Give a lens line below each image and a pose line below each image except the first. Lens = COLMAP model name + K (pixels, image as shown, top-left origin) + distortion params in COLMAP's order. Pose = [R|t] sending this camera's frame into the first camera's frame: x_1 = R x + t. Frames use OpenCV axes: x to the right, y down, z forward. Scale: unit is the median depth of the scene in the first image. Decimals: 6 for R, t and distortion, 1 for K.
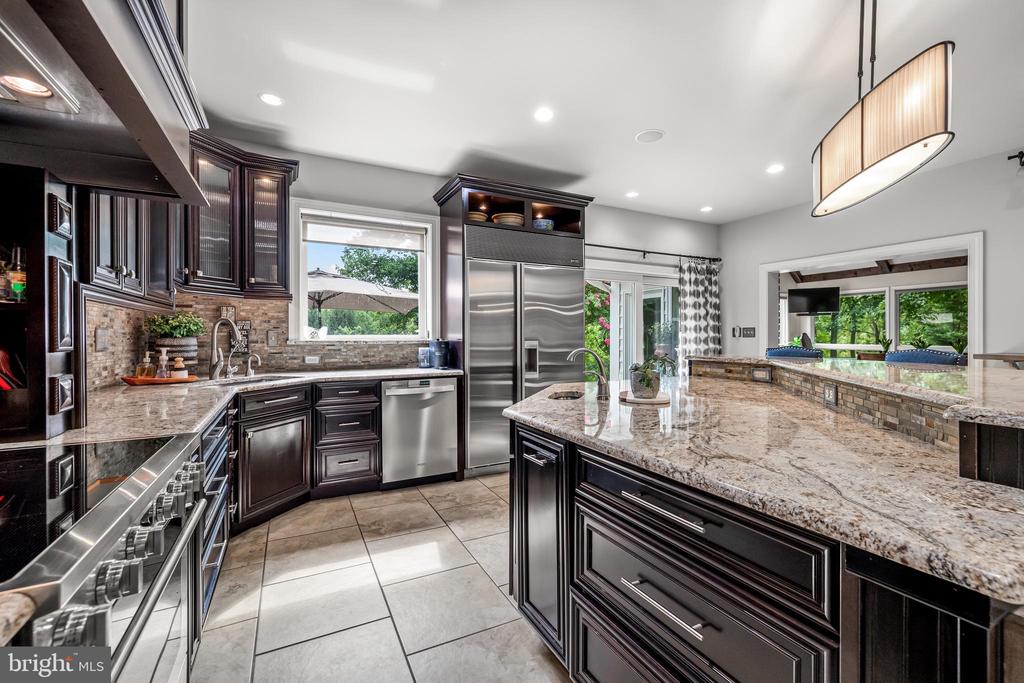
lens RADIAL K [[434.4, 0, 516.3], [0, 434.4, 336.5], [0, 0, 1]] dist [0.005325, 0.000207]
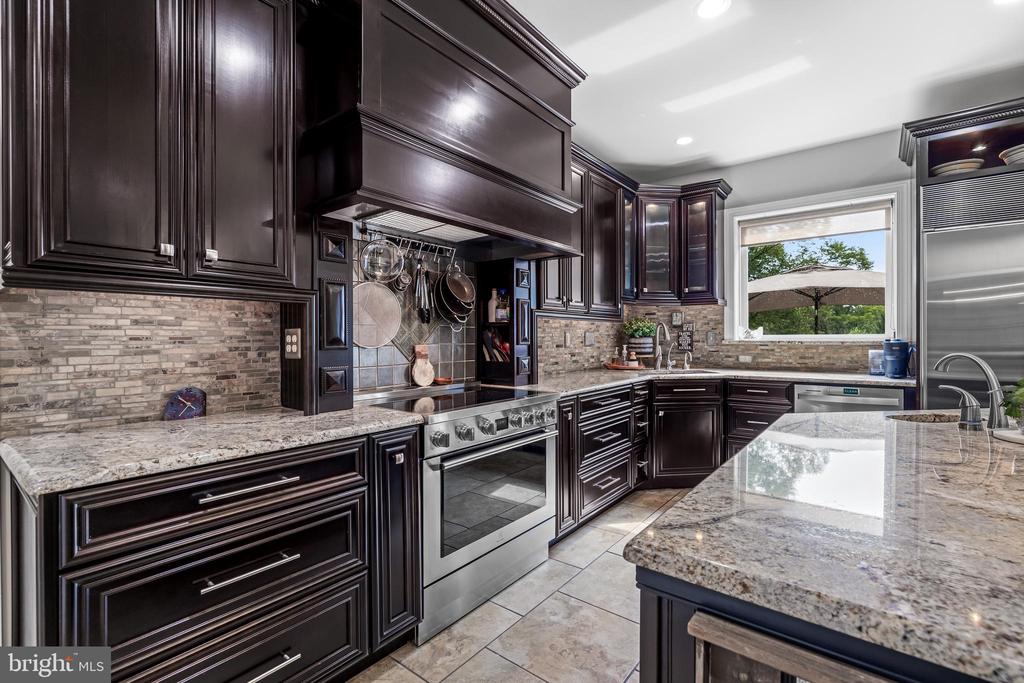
lens RADIAL K [[461.0, 0, 508.2], [0, 461.0, 339.2], [0, 0, 1]] dist [-0.004402, -0.000078]
pose [[0.399898, 0.002443, -0.916556, 0.365423], [0.003202, 0.999987, 0.004062, 0.000151], [0.916554, -0.004560, 0.399885, 0.035051]]
